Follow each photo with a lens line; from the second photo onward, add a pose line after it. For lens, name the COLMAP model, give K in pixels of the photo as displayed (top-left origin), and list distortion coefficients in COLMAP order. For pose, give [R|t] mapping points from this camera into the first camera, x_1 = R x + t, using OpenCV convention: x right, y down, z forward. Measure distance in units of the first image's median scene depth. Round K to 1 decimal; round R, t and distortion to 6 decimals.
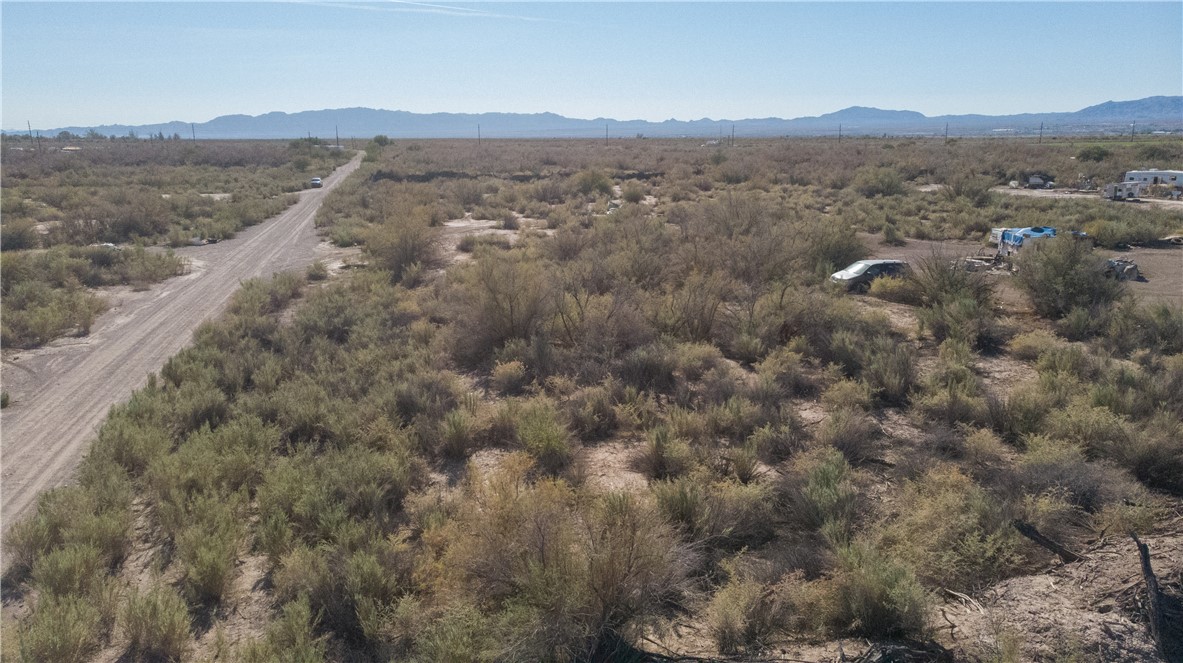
lens RADIAL K [[876.1, 0, 592.1], [0, 876.1, 320.9], [0, 0, 1]] dist [0.022470, 0.031717]
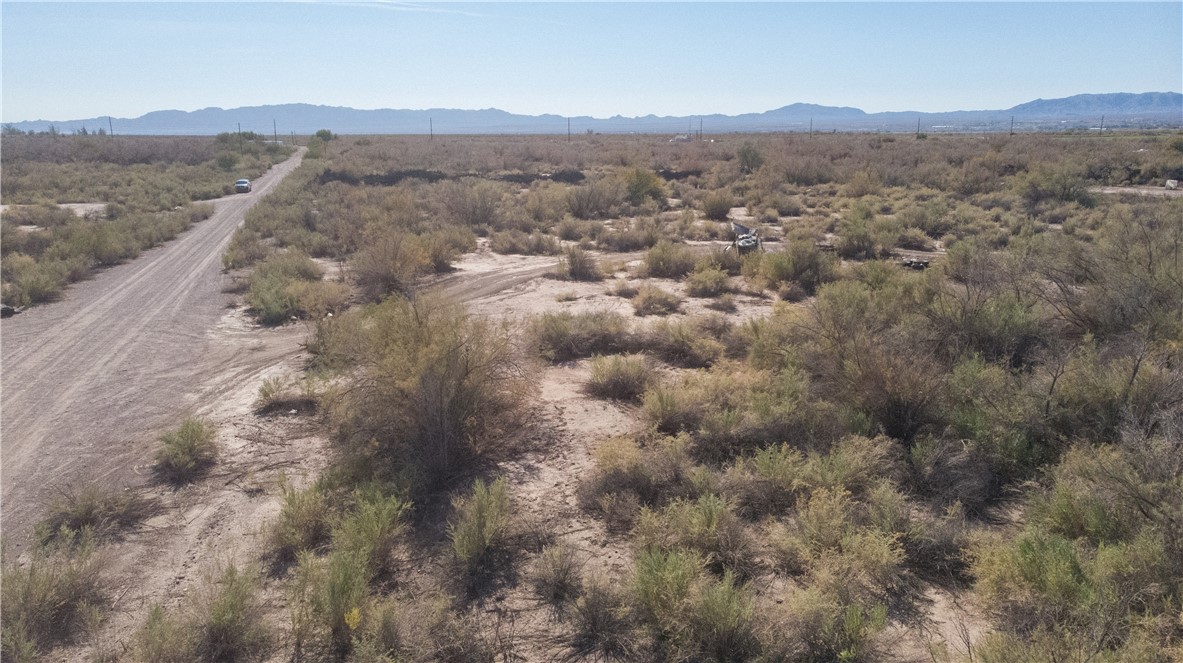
lens RADIAL K [[876.1, 0, 587.3], [0, 876.1, 319.8], [0, 0, 1]] dist [0.022470, 0.031717]
pose [[0.998457, -0.012656, 0.054061, -0.128310], [0.012522, 0.999918, 0.002811, -0.086465], [-0.054092, -0.002130, 0.998534, 0.487346]]
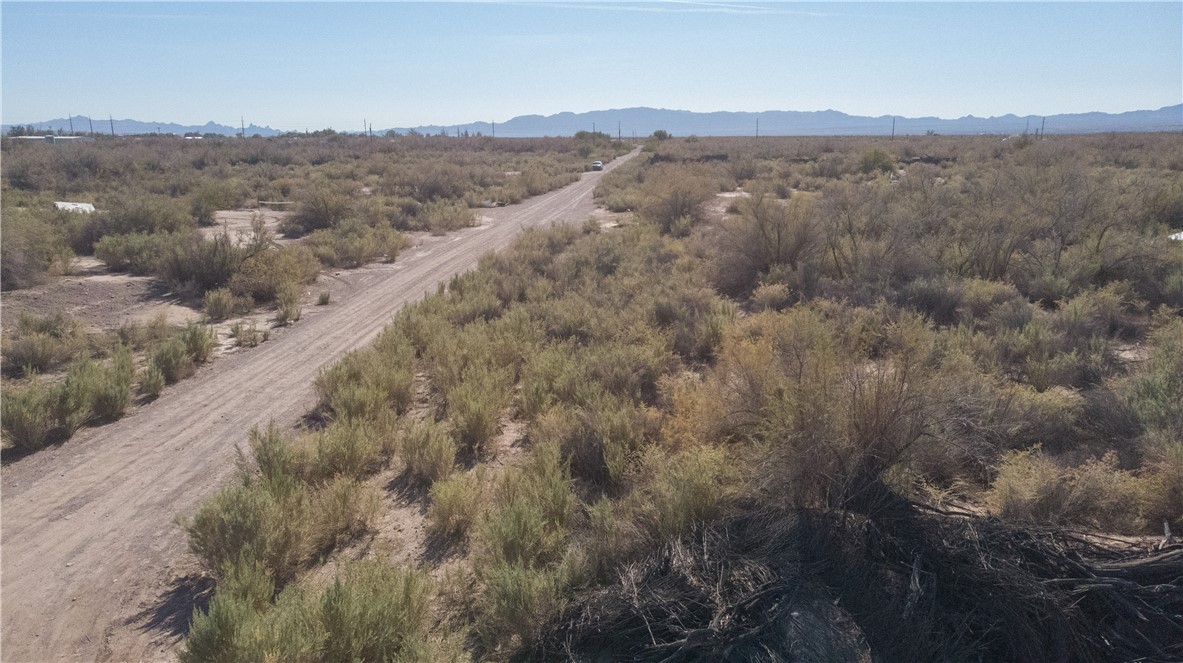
lens RADIAL K [[876.1, 0, 595.8], [0, 876.1, 322.7], [0, 0, 1]] dist [0.022470, 0.031717]
pose [[0.954511, 0.062990, -0.291446, 0.000903], [-0.062111, 0.997994, 0.012277, 0.034763], [0.291635, 0.006384, 0.956508, 0.009014]]
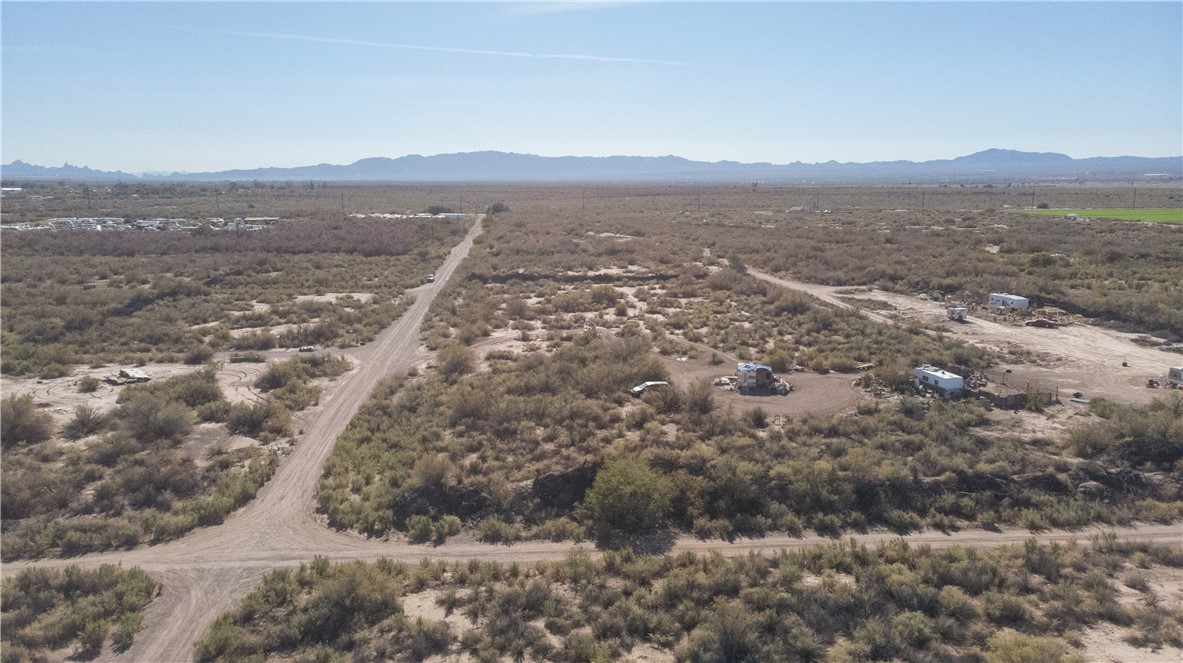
lens RADIAL K [[876.1, 0, 601.0], [0, 876.1, 332.2], [0, 0, 1]] dist [0.022470, 0.031717]
pose [[0.991510, 0.027694, -0.127045, 0.296703], [-0.031754, 0.999044, -0.030044, -0.078390], [0.126092, 0.033823, 0.991442, -0.762771]]
